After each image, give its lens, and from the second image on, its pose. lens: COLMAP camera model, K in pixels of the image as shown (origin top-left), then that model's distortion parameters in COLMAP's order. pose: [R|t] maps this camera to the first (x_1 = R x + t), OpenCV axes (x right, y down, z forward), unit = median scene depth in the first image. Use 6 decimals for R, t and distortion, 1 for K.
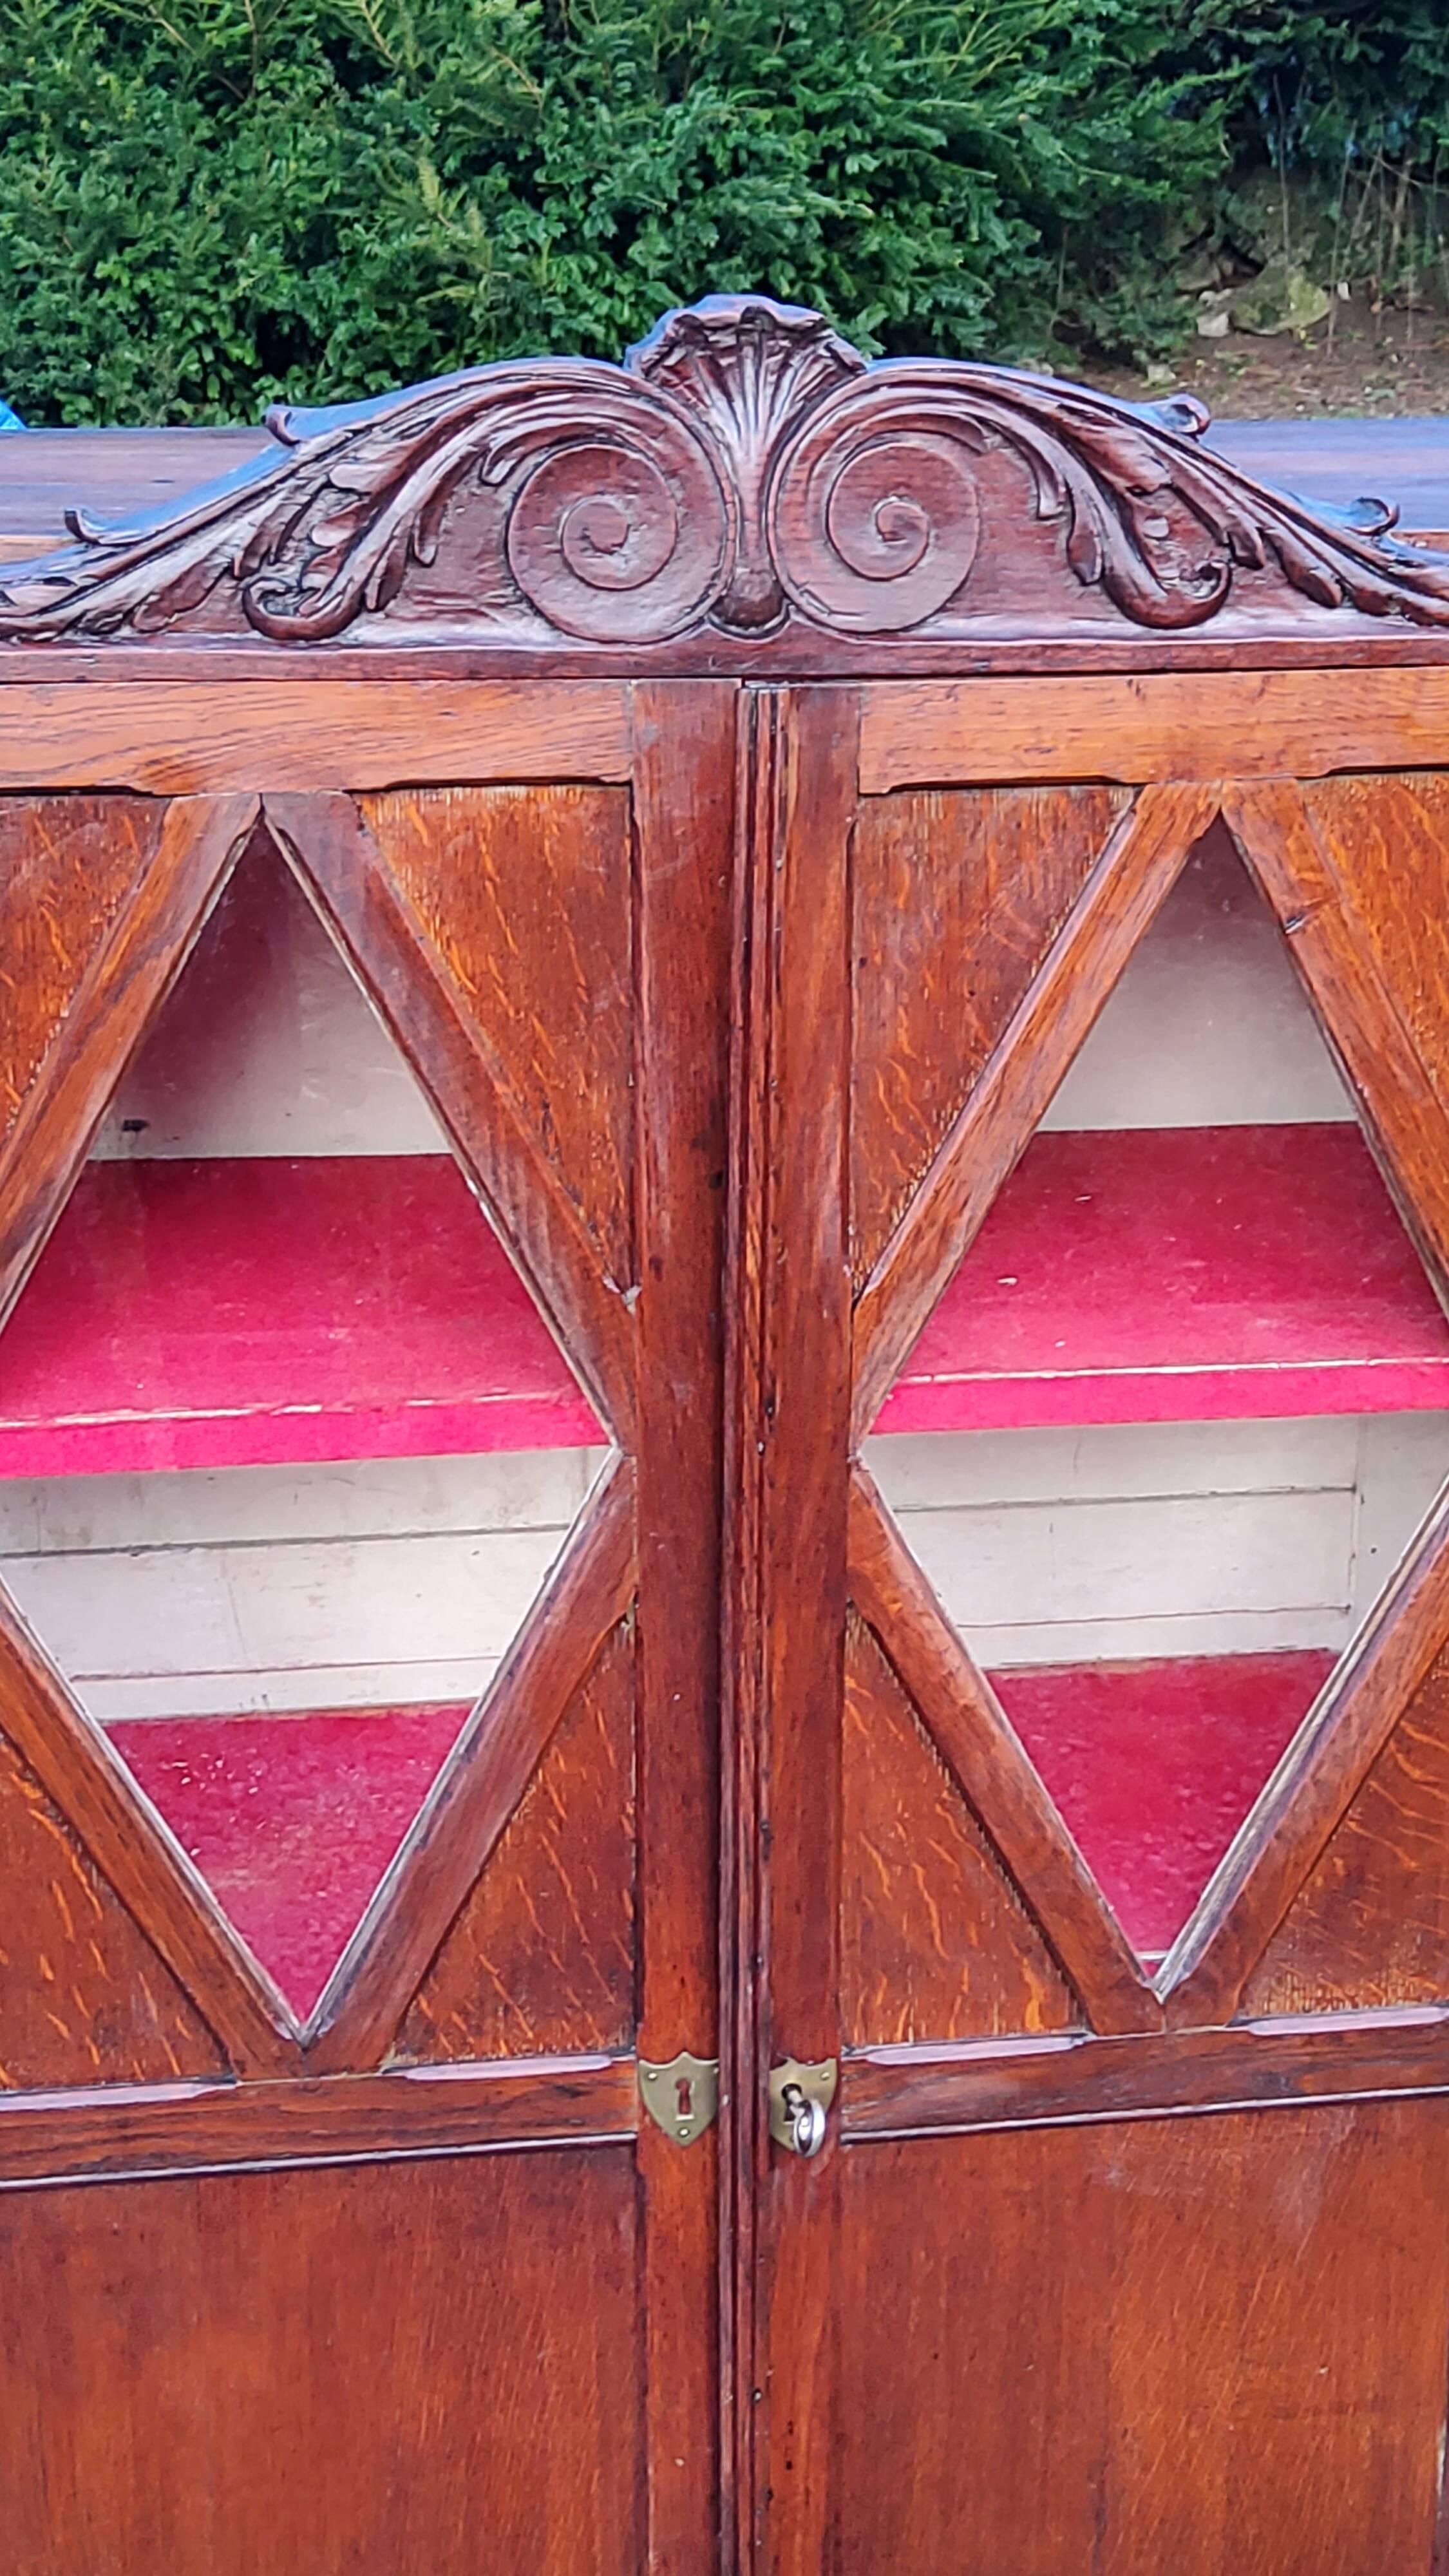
lens RADIAL K [[3864.8, 0, 739.8], [0, 3864.8, 1235.8], [0, 0, 1]] dist [0.112526, 0.000000]
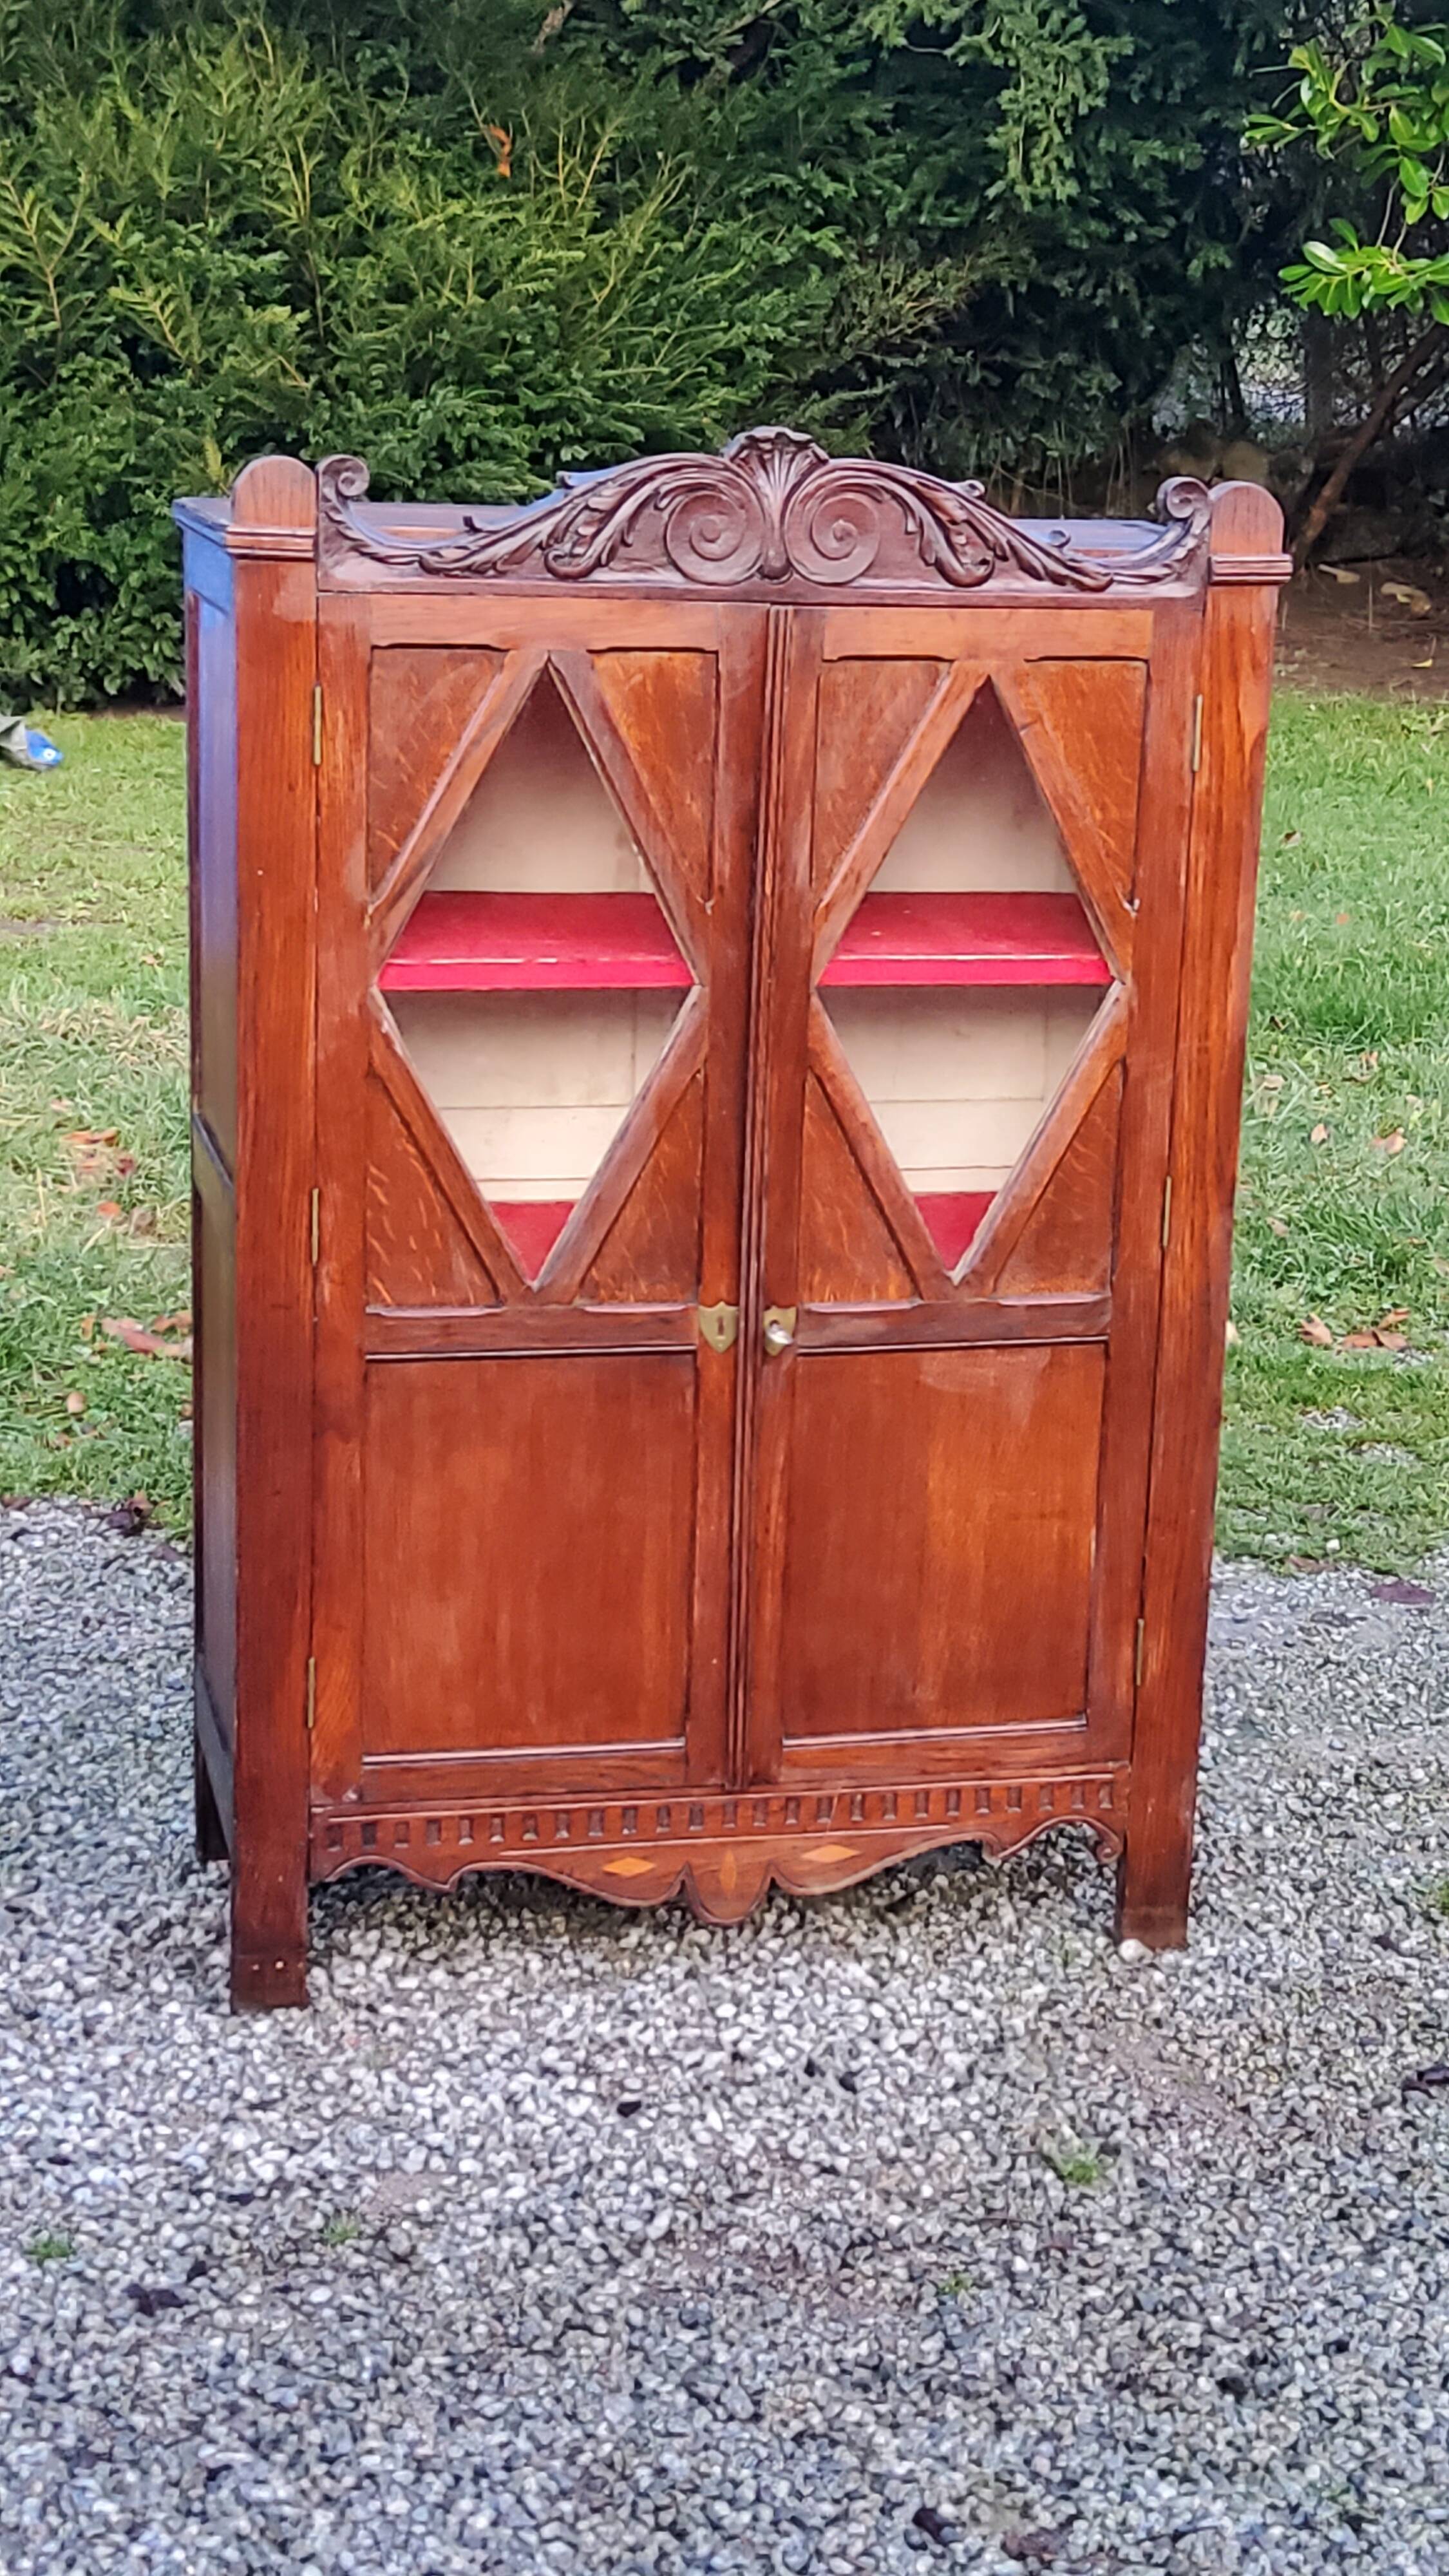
lens RADIAL K [[3864.8, 0, 757.2], [0, 3864.8, 1208.5], [0, 0, 1]] dist [0.112526, 0.000000]
pose [[0.994758, 0.005092, 0.102132, -0.201574], [0.003495, 0.996483, -0.083719, 0.332856], [-0.102199, 0.083637, 0.991242, -0.989517]]
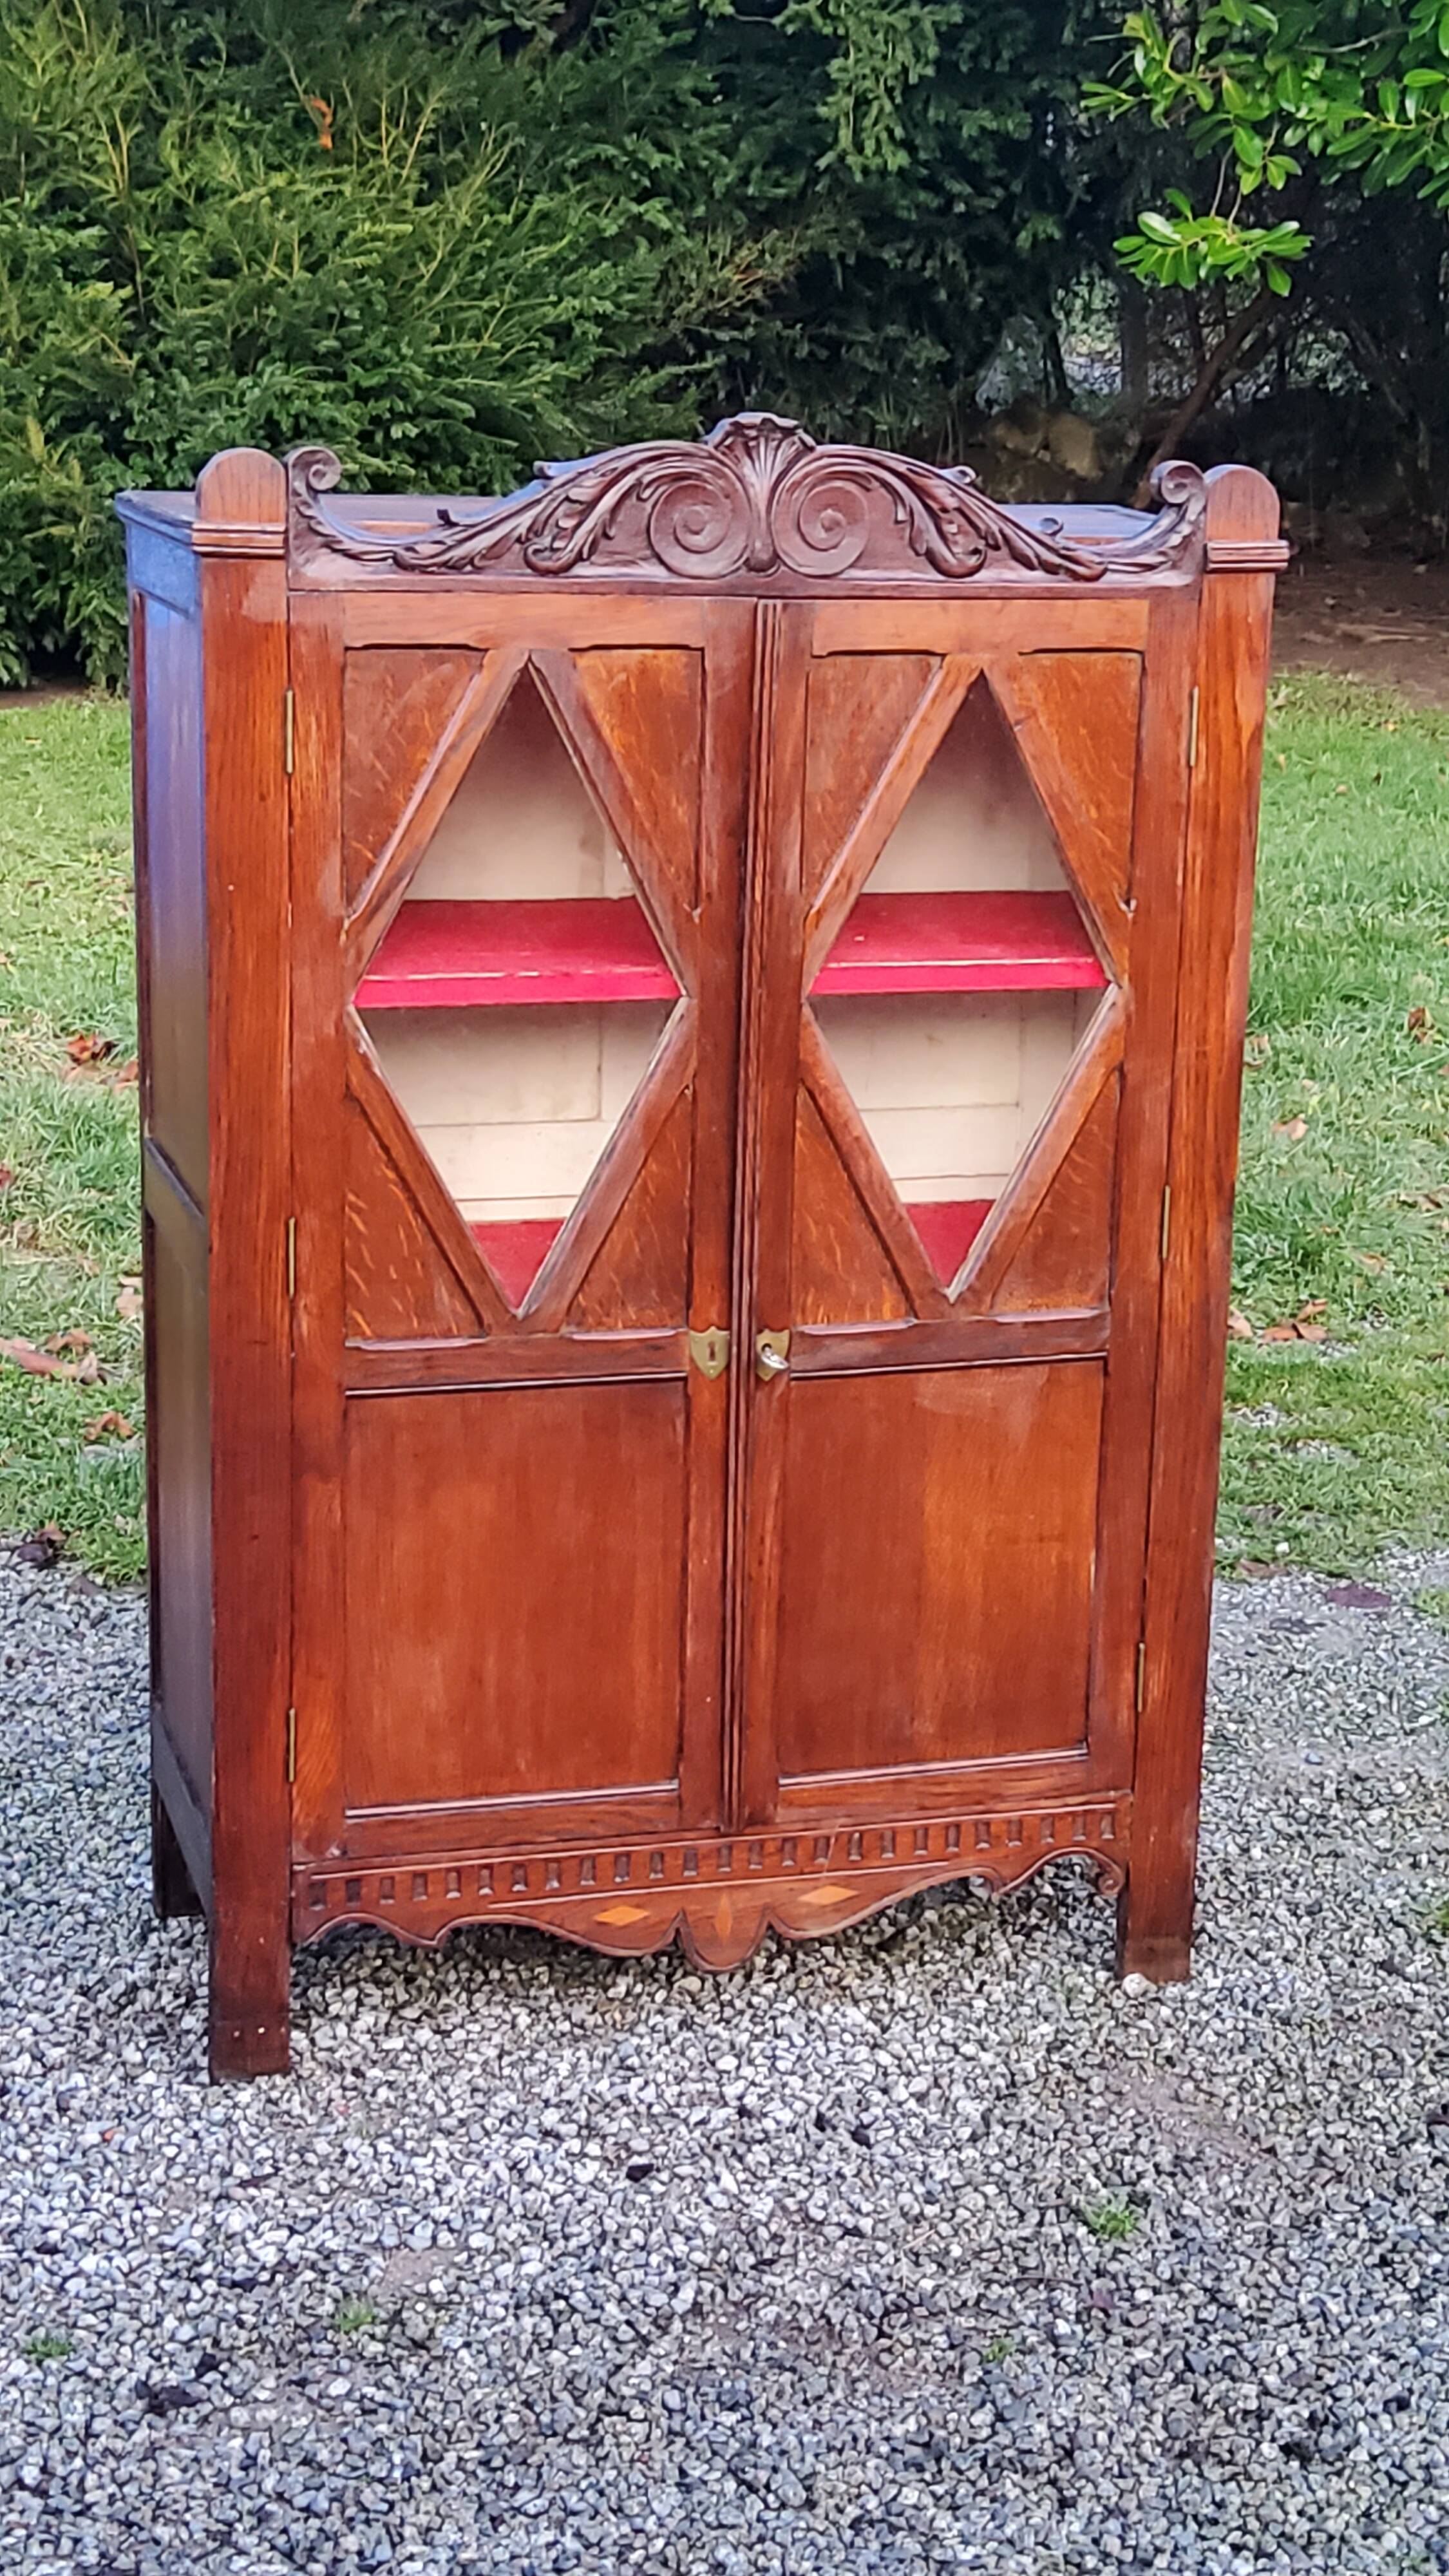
lens RADIAL K [[3864.8, 0, 755.4], [0, 3864.8, 1223.9], [0, 0, 1]] dist [0.112526, 0.000000]
pose [[0.988046, -0.015624, 0.153366, -0.288382], [0.026989, 0.997017, -0.072306, 0.301551], [-0.151778, 0.075581, 0.985521, -0.897920]]
